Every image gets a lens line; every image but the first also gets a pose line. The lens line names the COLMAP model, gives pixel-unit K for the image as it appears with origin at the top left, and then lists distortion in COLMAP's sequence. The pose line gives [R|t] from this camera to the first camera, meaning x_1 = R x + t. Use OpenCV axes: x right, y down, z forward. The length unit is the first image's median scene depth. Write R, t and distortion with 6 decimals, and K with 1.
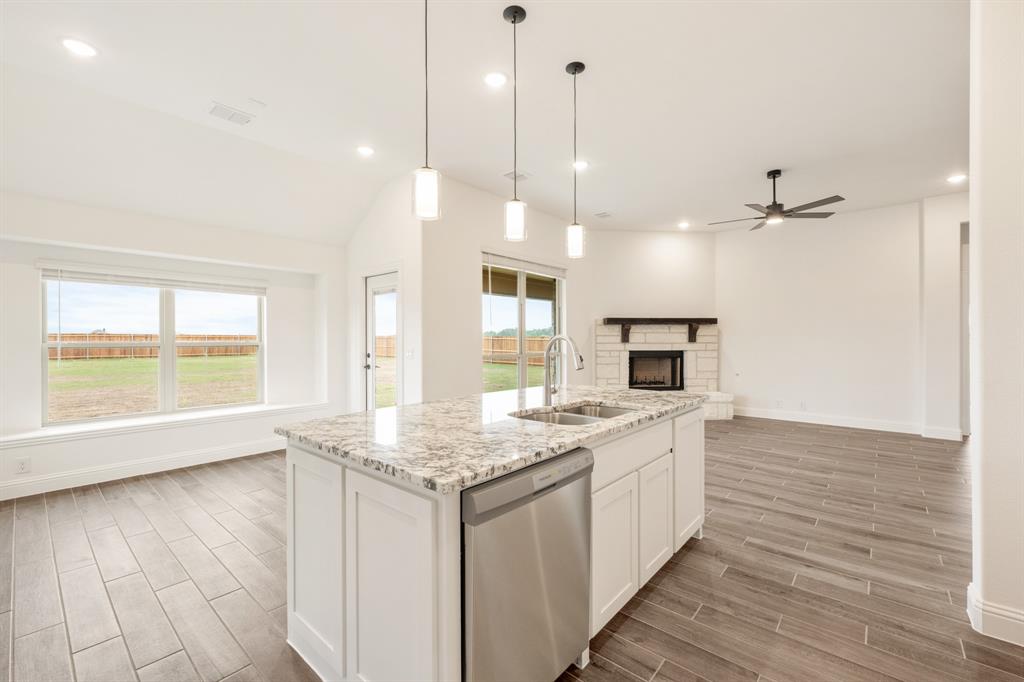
lens RADIAL K [[417.7, 0, 525.2], [0, 417.7, 339.7], [0, 0, 1]] dist [-0.001734, -0.001128]
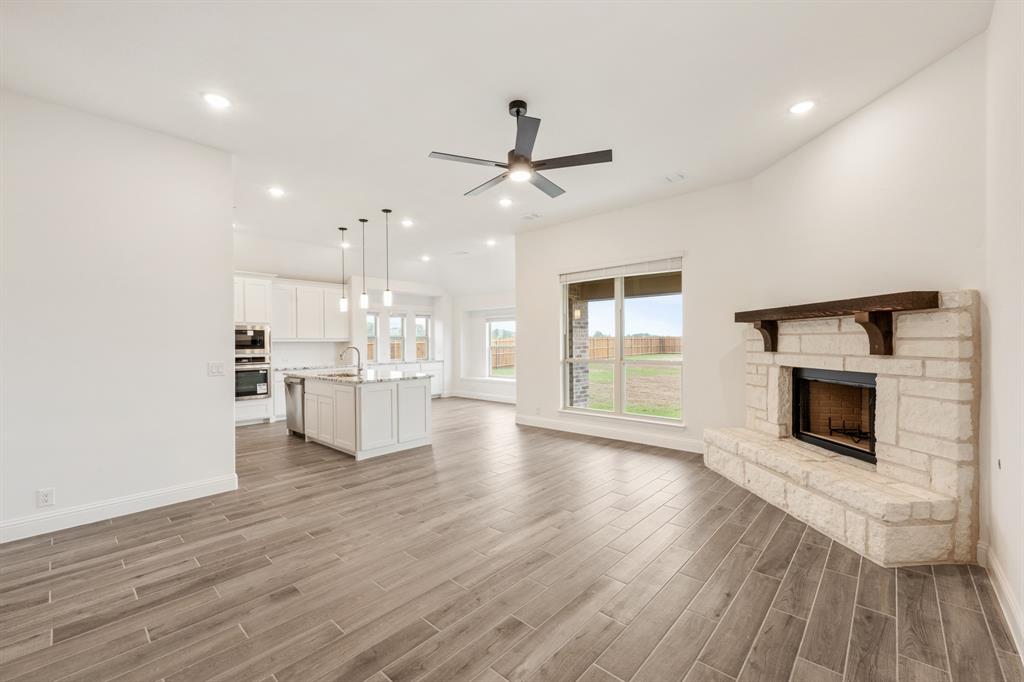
lens RADIAL K [[417.7, 0, 512.2], [0, 417.7, 345.5], [0, 0, 1]] dist [-0.001734, -0.001128]
pose [[-0.026809, 0.011463, -0.999575, 0.877318], [0.010347, 0.999884, 0.011189, -0.012858], [0.999587, -0.010043, -0.026924, 0.689043]]
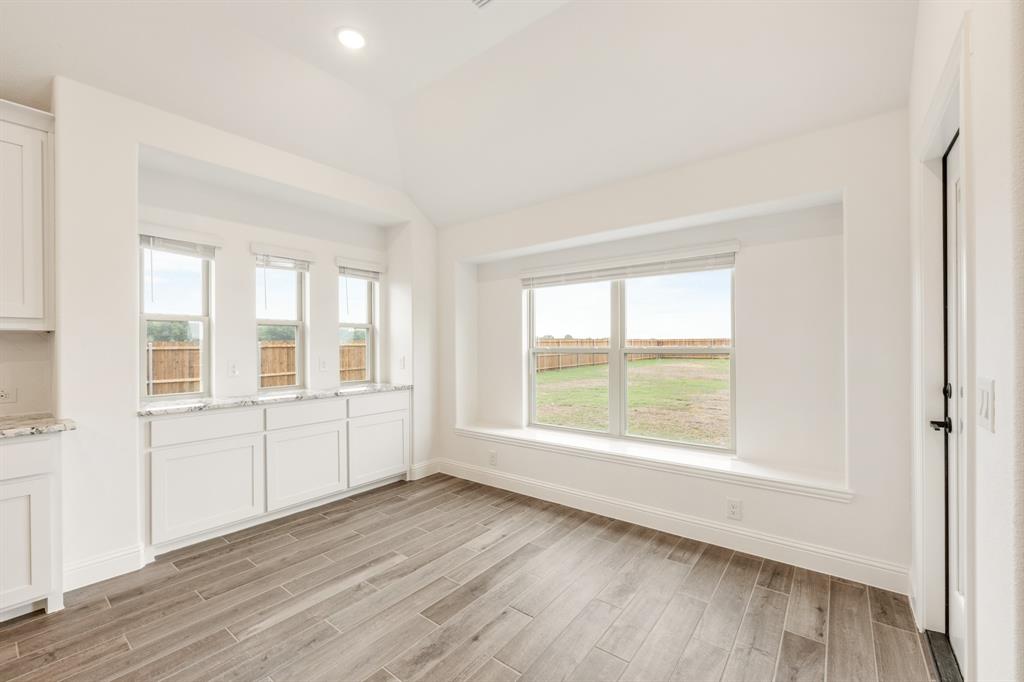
lens RADIAL K [[417.7, 0, 501.9], [0, 417.7, 348.2], [0, 0, 1]] dist [-0.001734, -0.001128]
pose [[0.024774, 0.009199, -0.999651, -0.044673], [0.009771, 0.999908, 0.009443, -0.001570], [0.999645, -0.010002, 0.024681, 0.508842]]
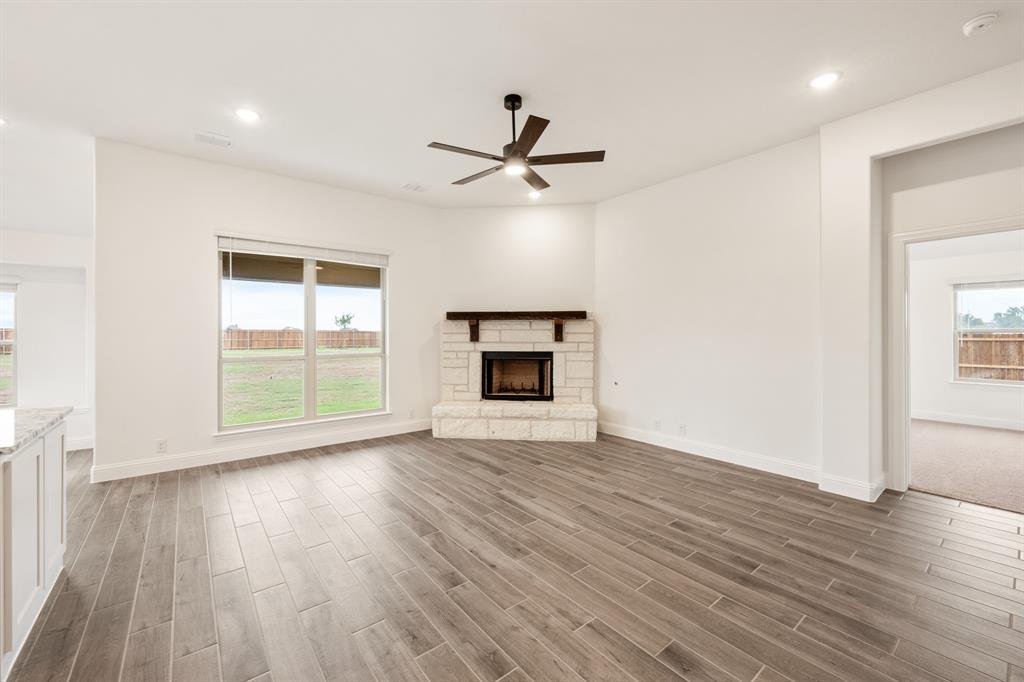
lens RADIAL K [[417.7, 0, 505.6], [0, 417.7, 337.1], [0, 0, 1]] dist [-0.001734, -0.001128]
pose [[0.982226, 0.002465, -0.187686, 0.480224], [-0.000583, 0.999949, 0.010082, -0.011228], [0.187701, -0.009793, 0.982177, 0.210569]]
